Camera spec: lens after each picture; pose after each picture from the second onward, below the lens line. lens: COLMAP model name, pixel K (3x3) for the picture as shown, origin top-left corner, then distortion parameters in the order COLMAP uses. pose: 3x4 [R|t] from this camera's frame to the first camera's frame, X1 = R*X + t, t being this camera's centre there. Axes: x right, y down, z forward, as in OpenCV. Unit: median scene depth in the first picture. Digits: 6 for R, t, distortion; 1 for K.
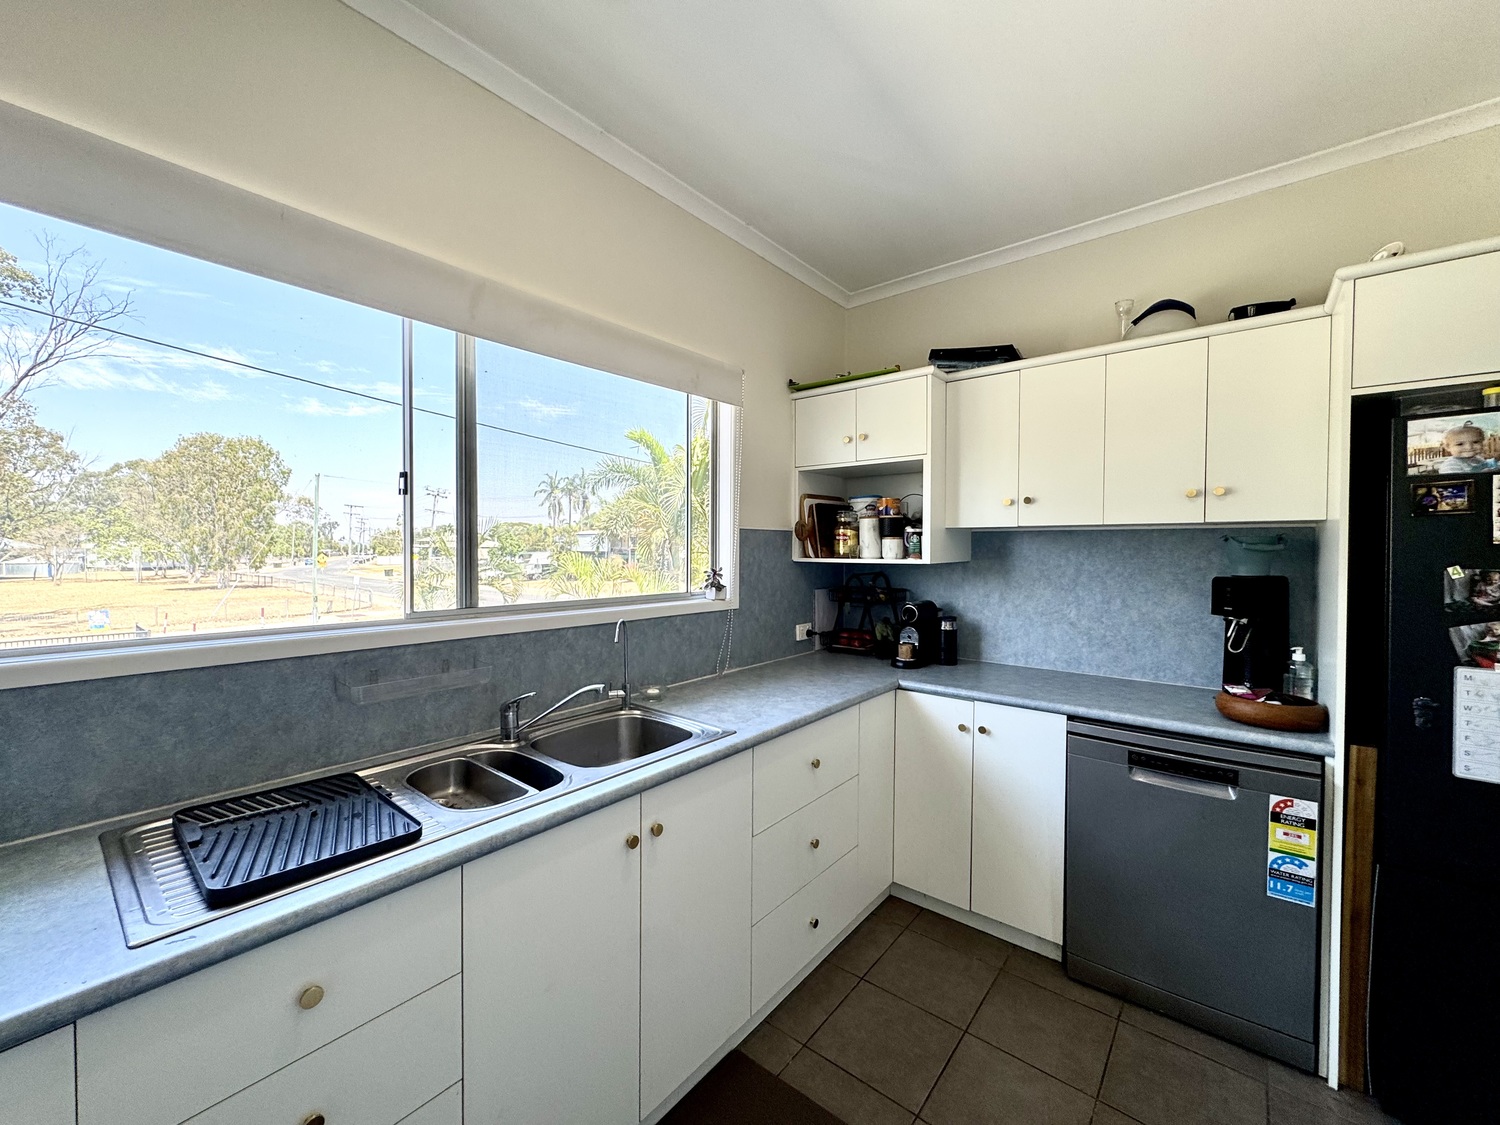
lens RADIAL K [[600.3, 0, 753.8], [0, 600.3, 555.2], [0, 0, 1]] dist [-0.003224, -0.000270]
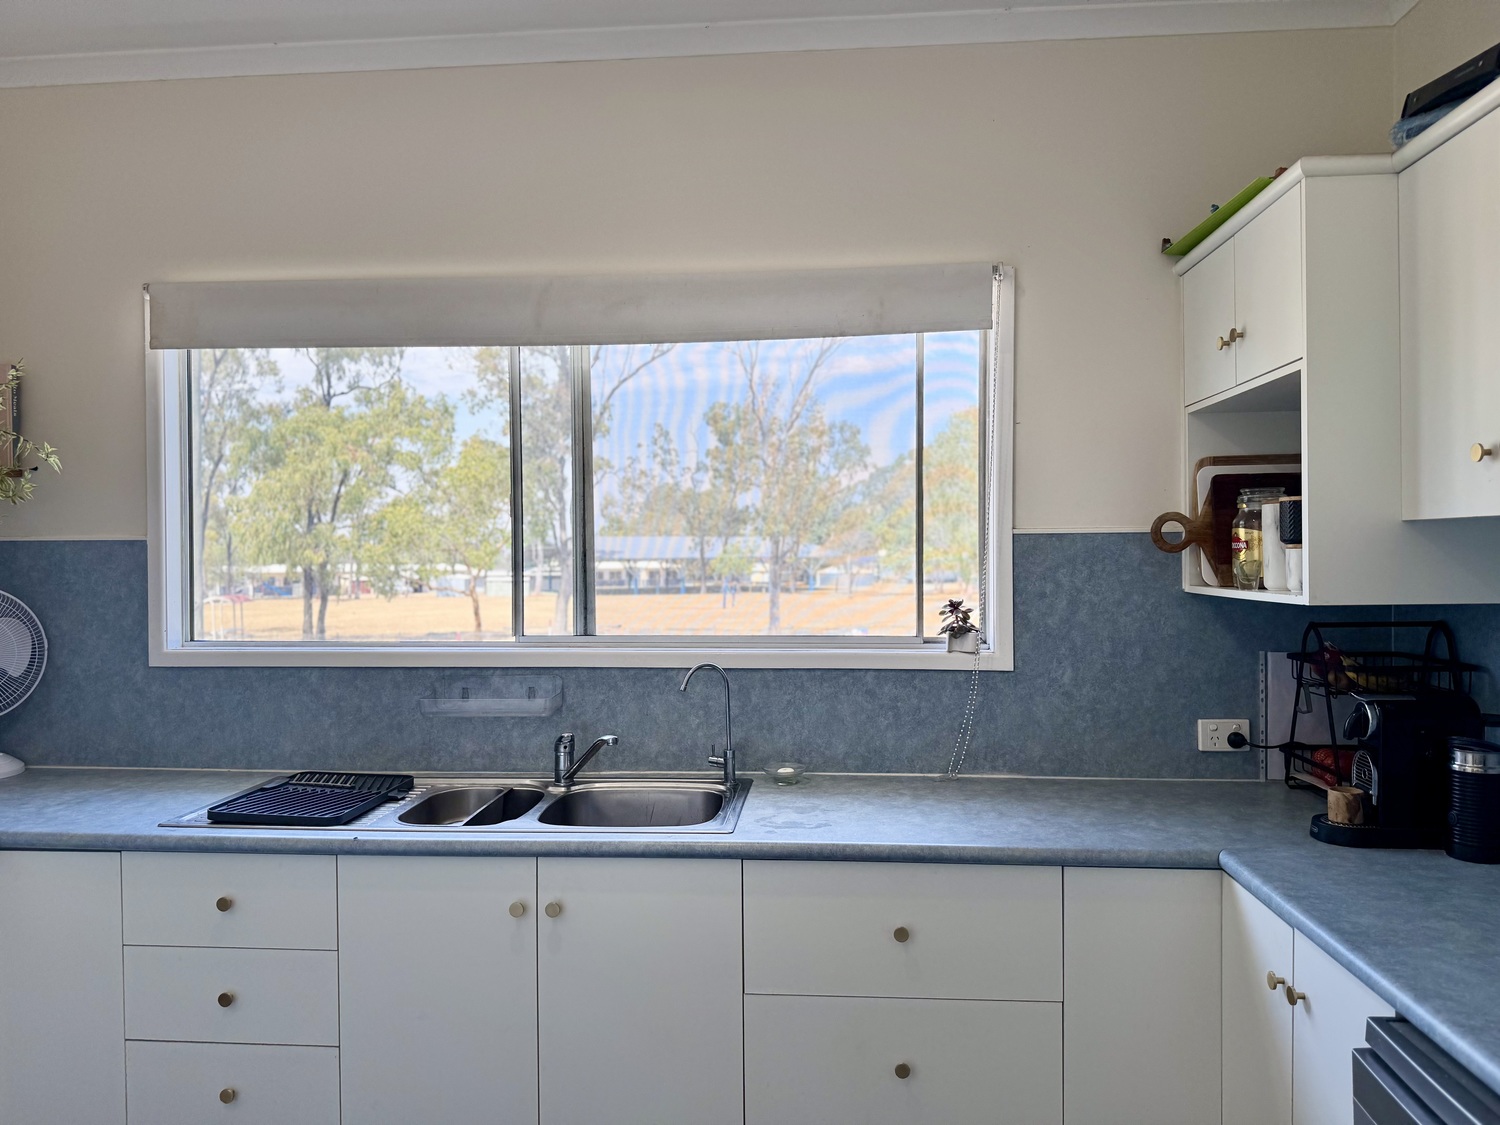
lens RADIAL K [[1049.5, 0, 756.9], [0, 1049.5, 558.5], [0, 0, 1]] dist [0.031171, -0.037760]
pose [[0.573471, -0.003147, -0.819220, 0.743097], [-0.002562, 0.999981, -0.005634, -0.015429], [0.819222, 0.005330, 0.573452, 0.236125]]
